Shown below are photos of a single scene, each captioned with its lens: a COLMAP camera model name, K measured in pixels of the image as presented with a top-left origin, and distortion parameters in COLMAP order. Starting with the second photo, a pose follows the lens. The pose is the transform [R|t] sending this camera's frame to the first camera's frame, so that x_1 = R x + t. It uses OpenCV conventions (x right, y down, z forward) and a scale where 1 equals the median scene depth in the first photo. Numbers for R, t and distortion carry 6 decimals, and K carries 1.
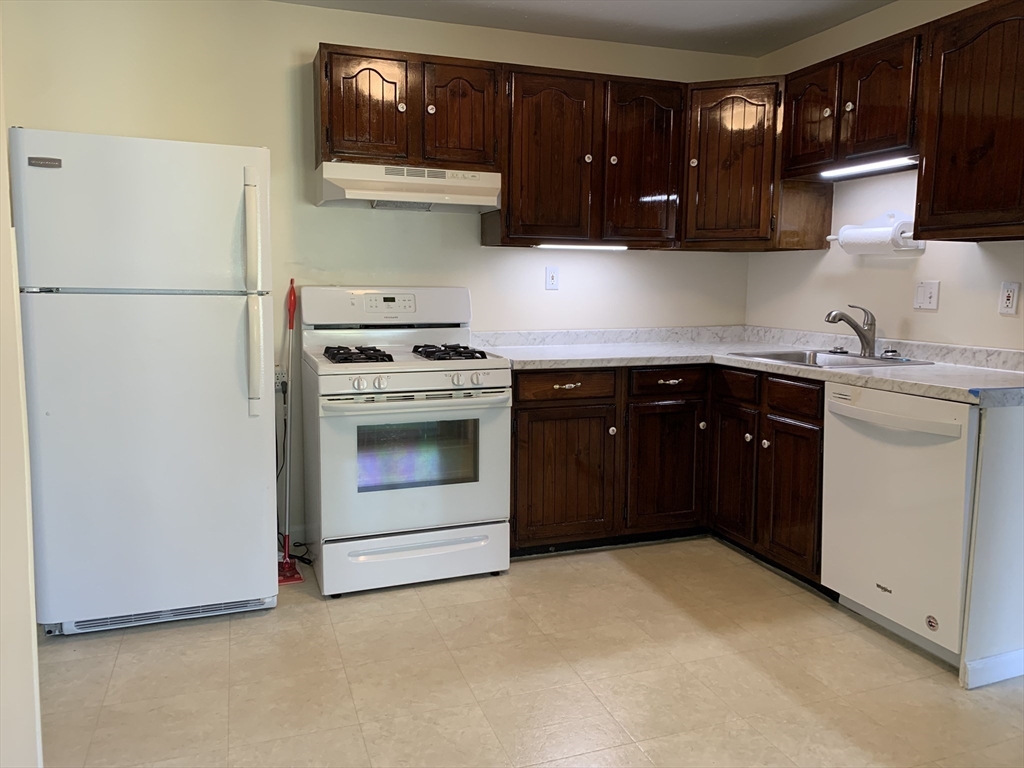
lens RADIAL K [[790.8, 0, 512.6], [0, 790.8, 380.4], [0, 0, 1]] dist [0.007042, -0.002909]
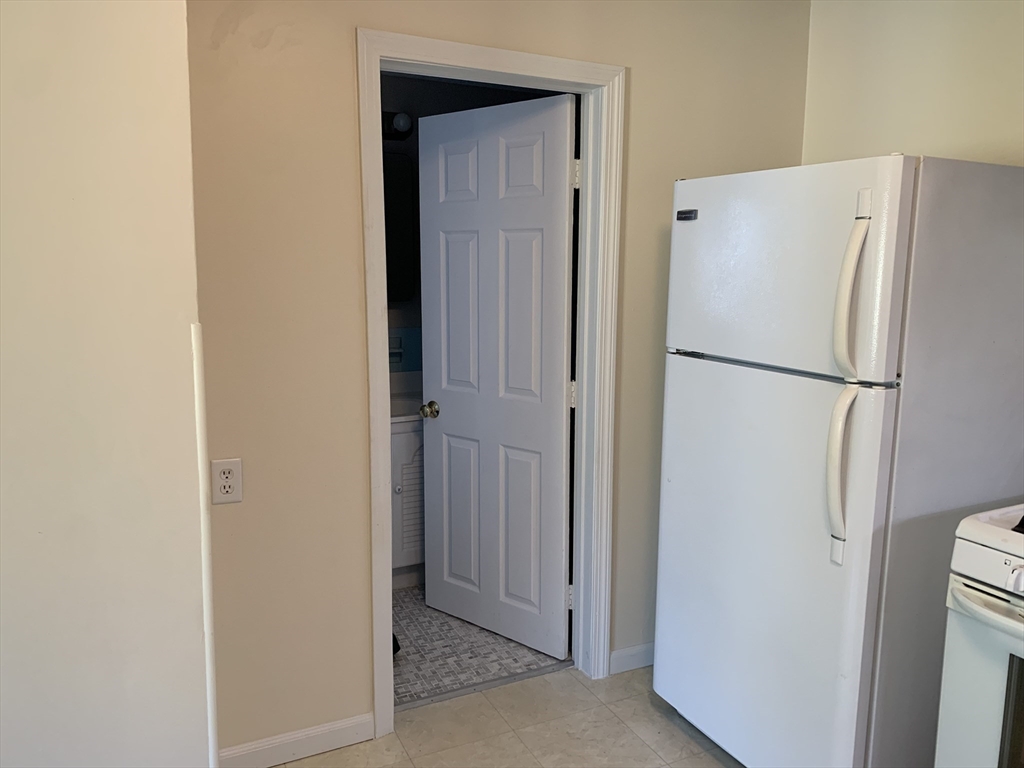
lens RADIAL K [[790.8, 0, 512.4], [0, 790.8, 385.9], [0, 0, 1]] dist [0.007042, -0.002909]
pose [[0.103015, 0.139527, -0.984845, 0.304264], [-0.129834, 0.983528, 0.125760, -0.162813], [0.986170, 0.114911, 0.119434, 0.685723]]
